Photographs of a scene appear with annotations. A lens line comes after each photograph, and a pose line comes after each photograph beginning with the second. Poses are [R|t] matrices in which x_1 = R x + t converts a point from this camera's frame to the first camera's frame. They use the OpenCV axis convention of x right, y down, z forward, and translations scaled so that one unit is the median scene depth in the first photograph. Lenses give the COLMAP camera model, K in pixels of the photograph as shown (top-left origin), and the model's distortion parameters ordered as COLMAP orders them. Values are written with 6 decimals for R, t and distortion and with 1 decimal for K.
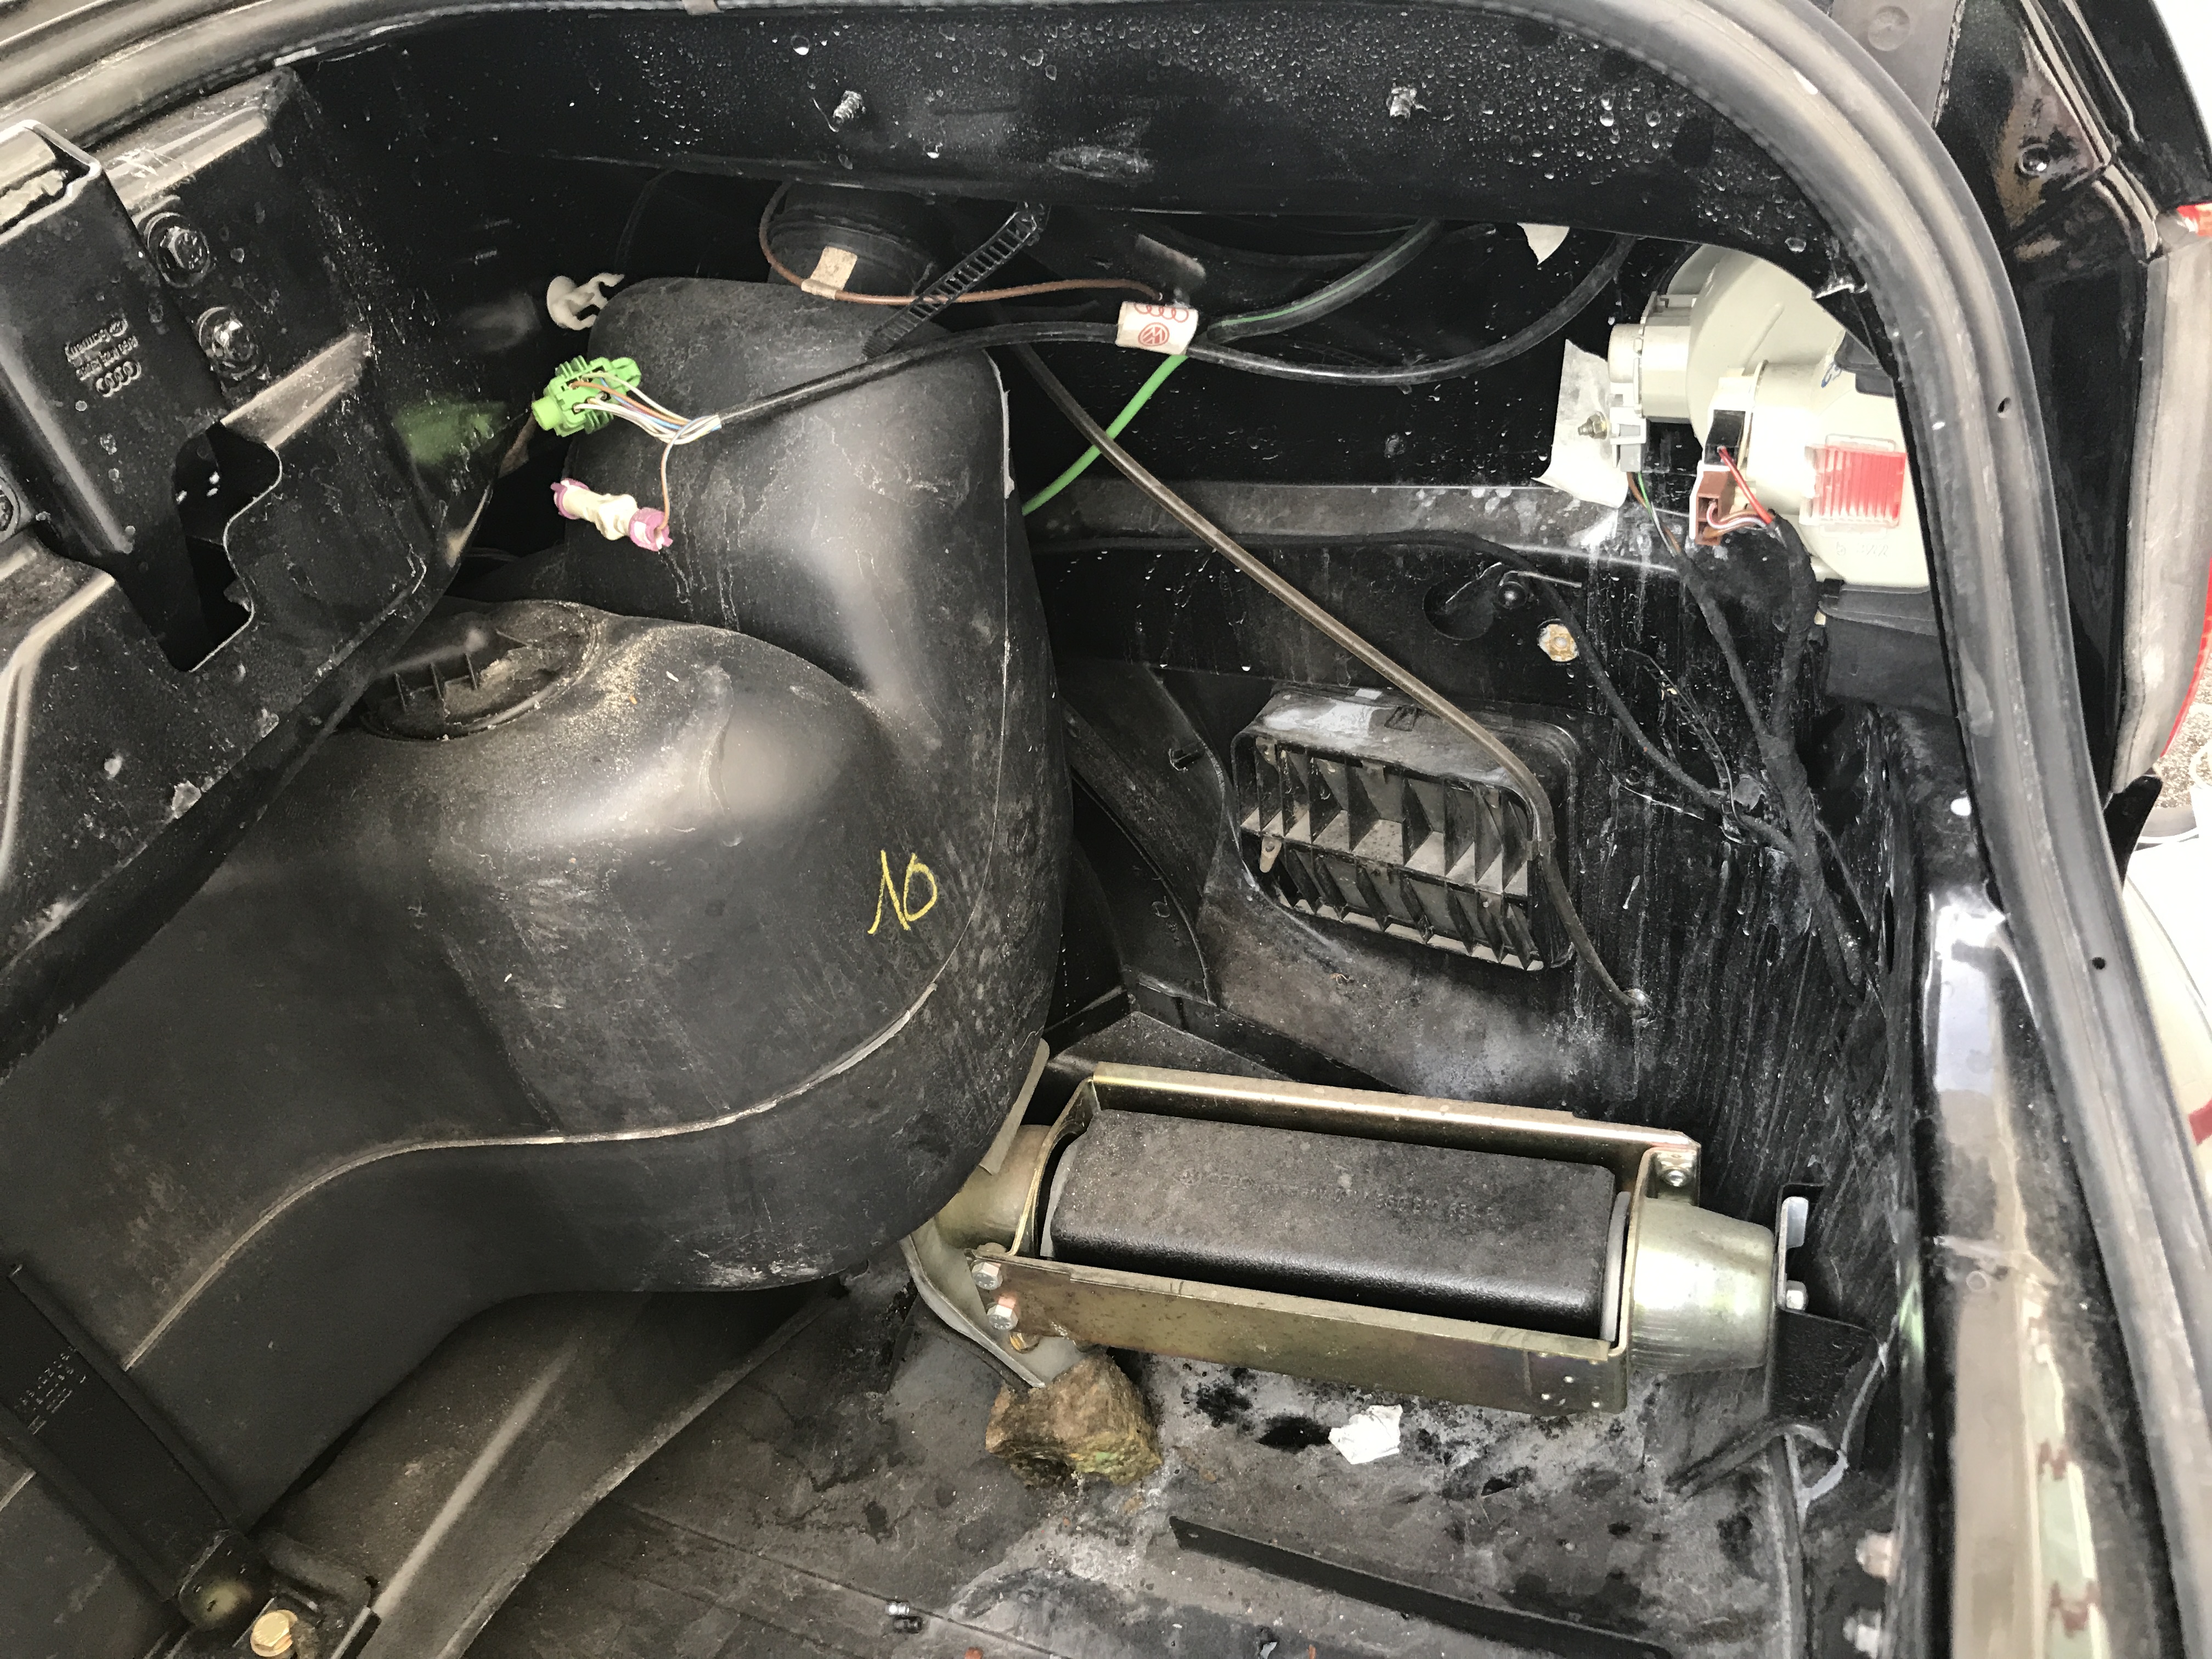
lens RADIAL K [[1833.6, 0, 1096.7], [0, 1833.6, 813.8], [0, 0, 1]] dist [0.049323, -0.056460]
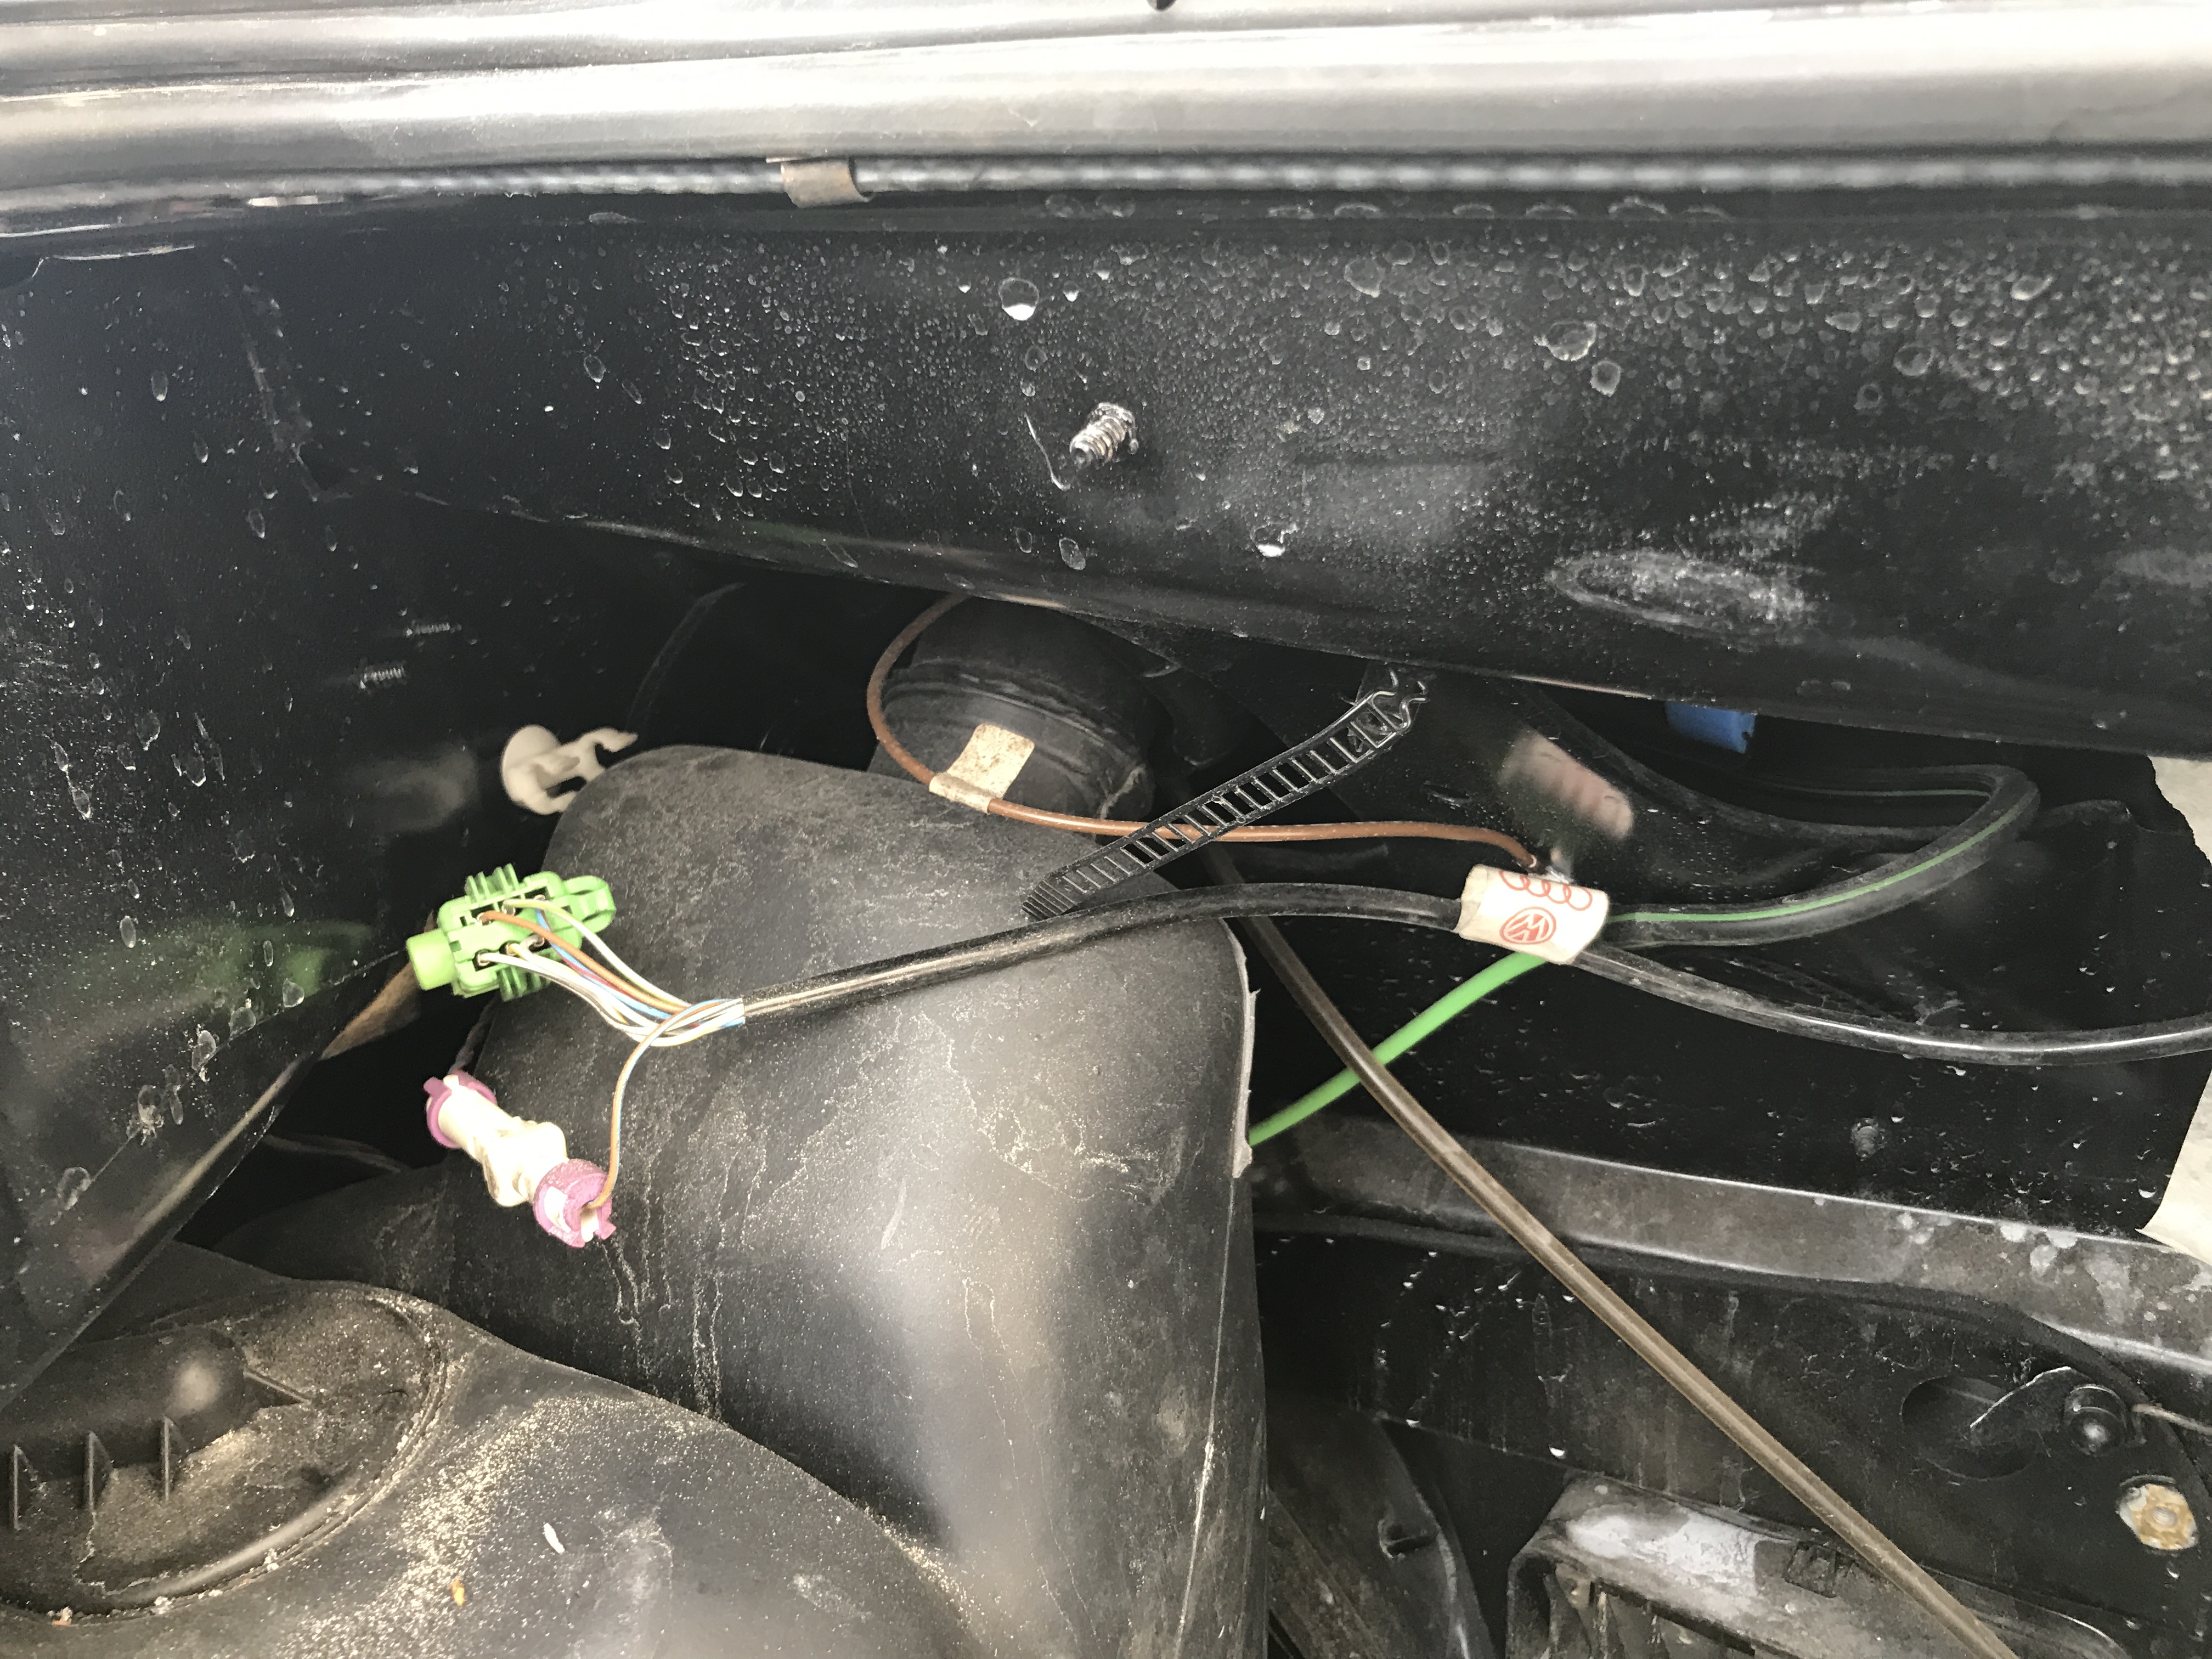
lens RADIAL K [[1833.6, 0, 1103.8], [0, 1833.6, 828.0], [0, 0, 1]] dist [0.049323, -0.056460]
pose [[0.994073, 0.103029, -0.034703, -0.074342], [-0.108500, 0.960355, -0.256802, -0.116560], [0.006869, 0.259045, 0.965841, 0.398652]]
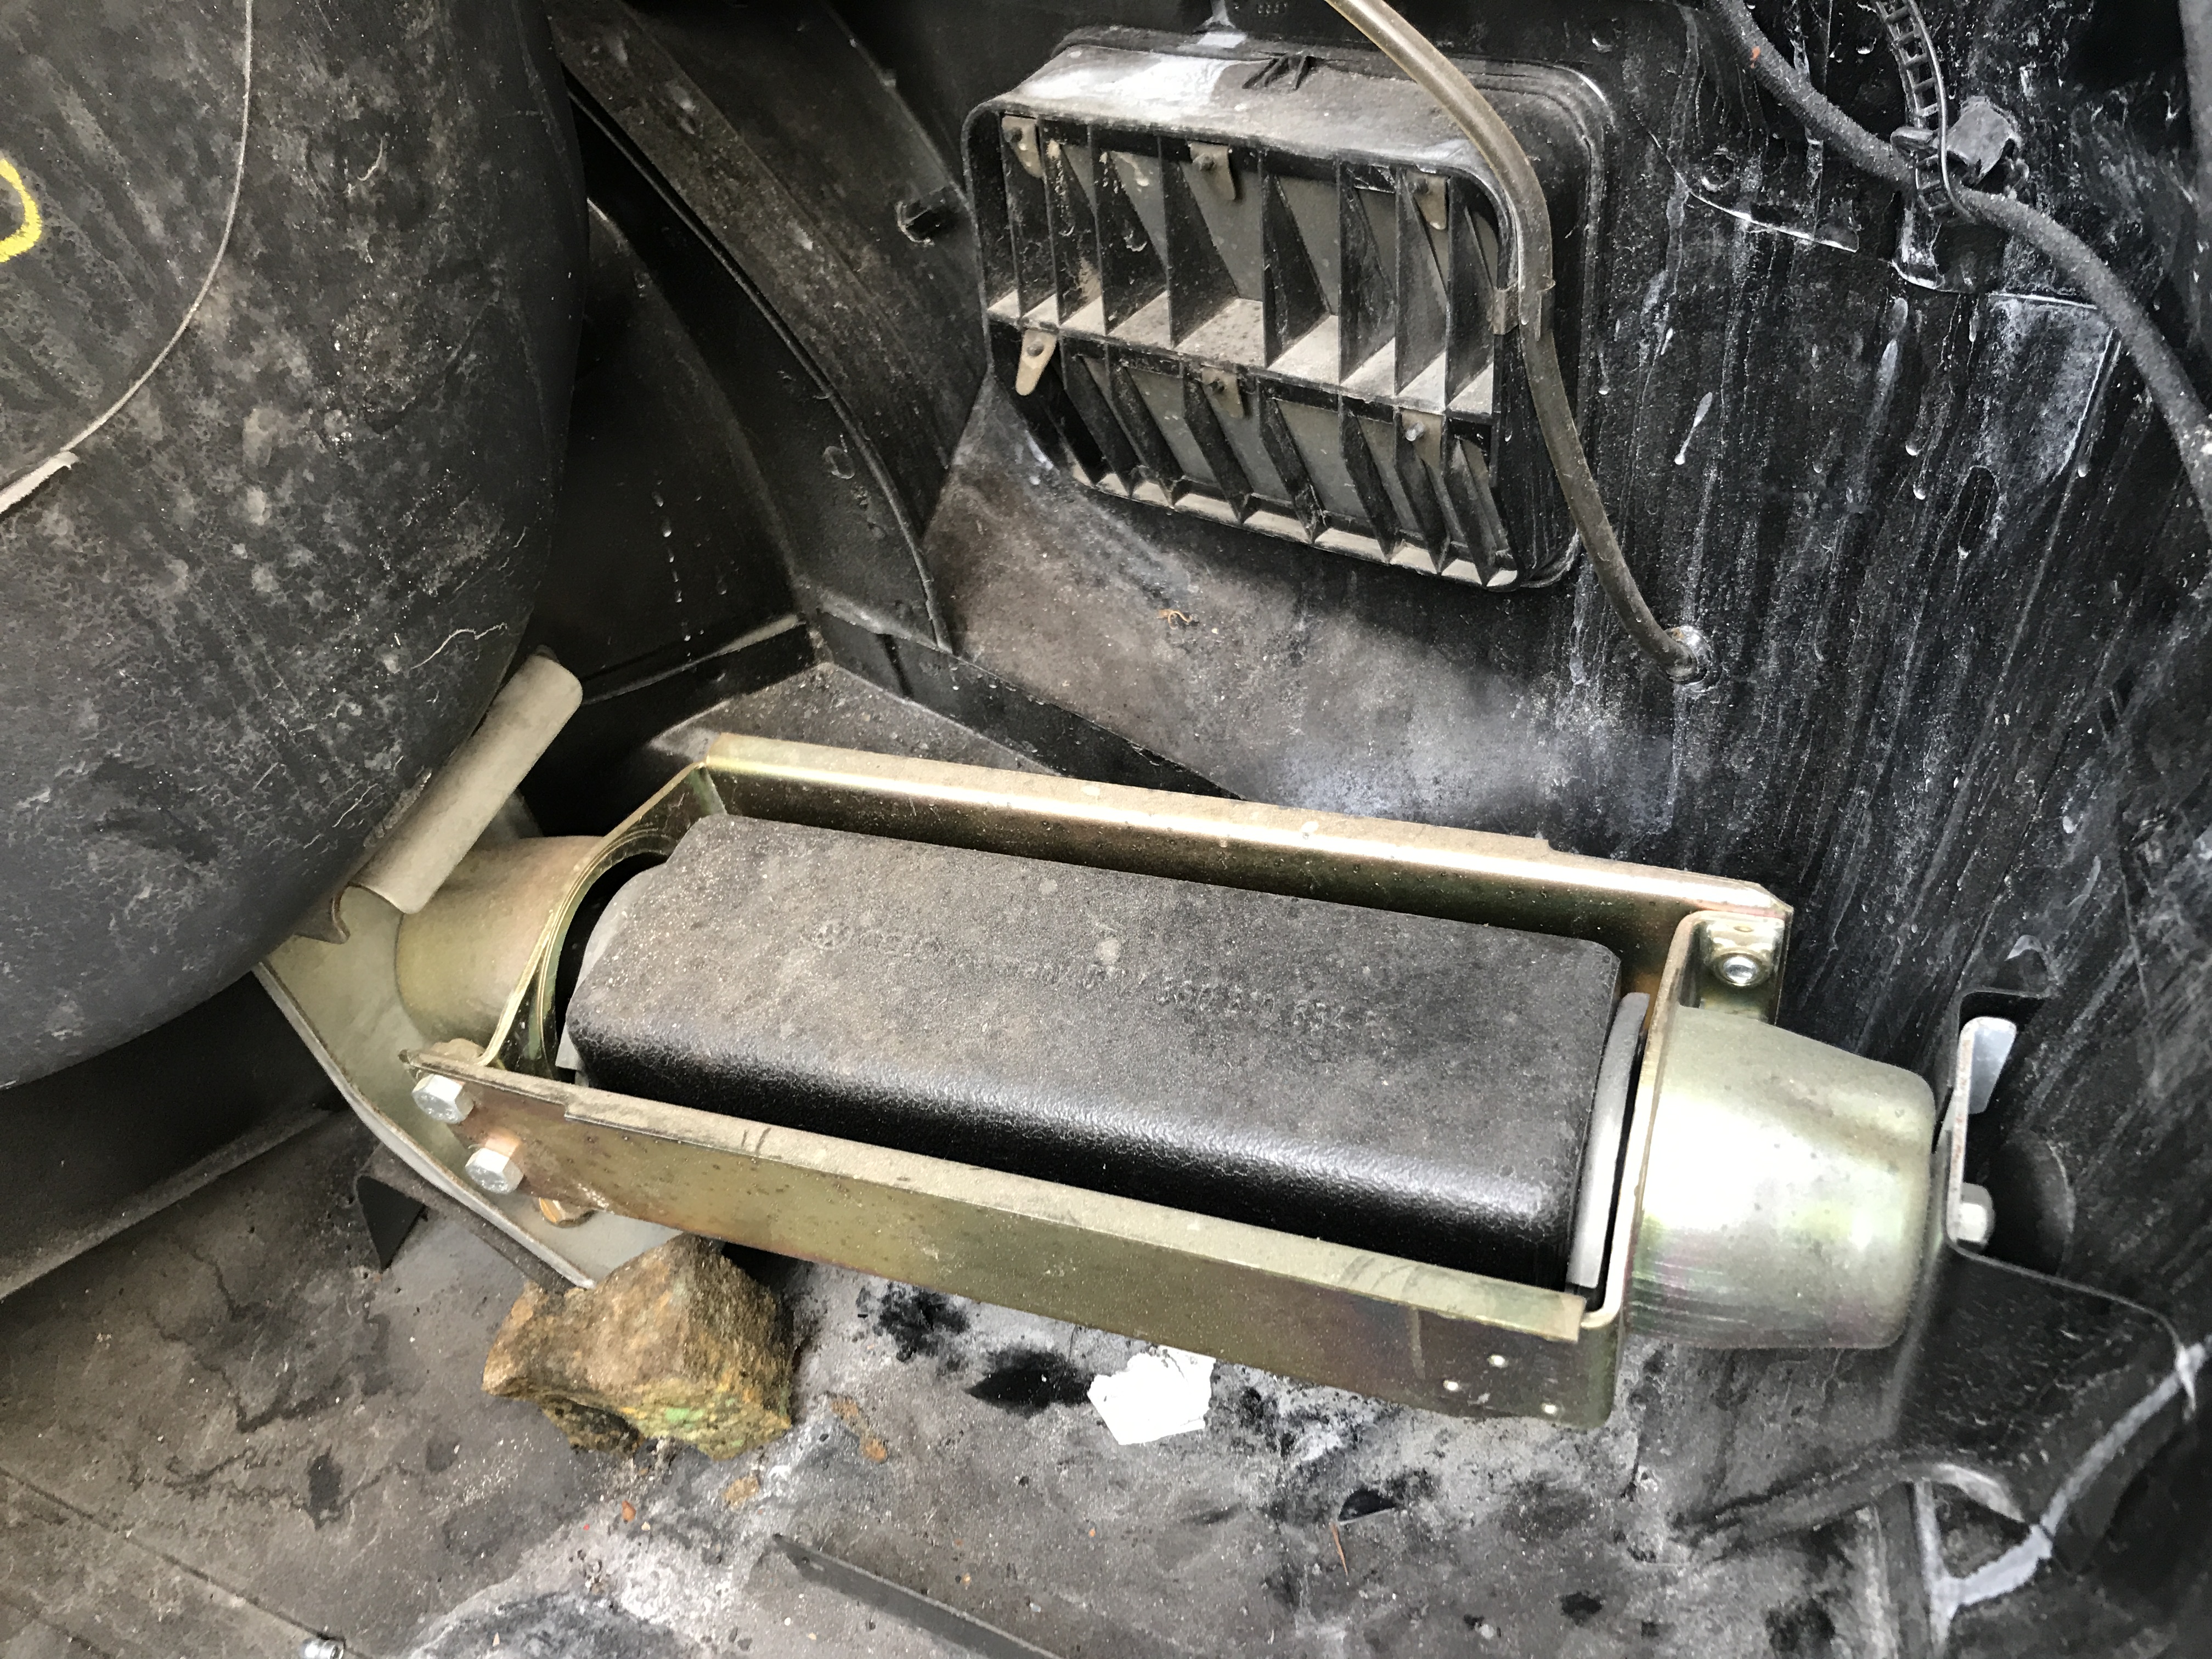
lens RADIAL K [[1833.6, 0, 1109.2], [0, 1833.6, 810.0], [0, 0, 1]] dist [0.049323, -0.056460]
pose [[0.999118, 0.041672, -0.005182, 0.147424], [-0.040824, 0.992794, 0.112665, 0.108118], [0.009840, -0.112354, 0.993620, 0.520552]]
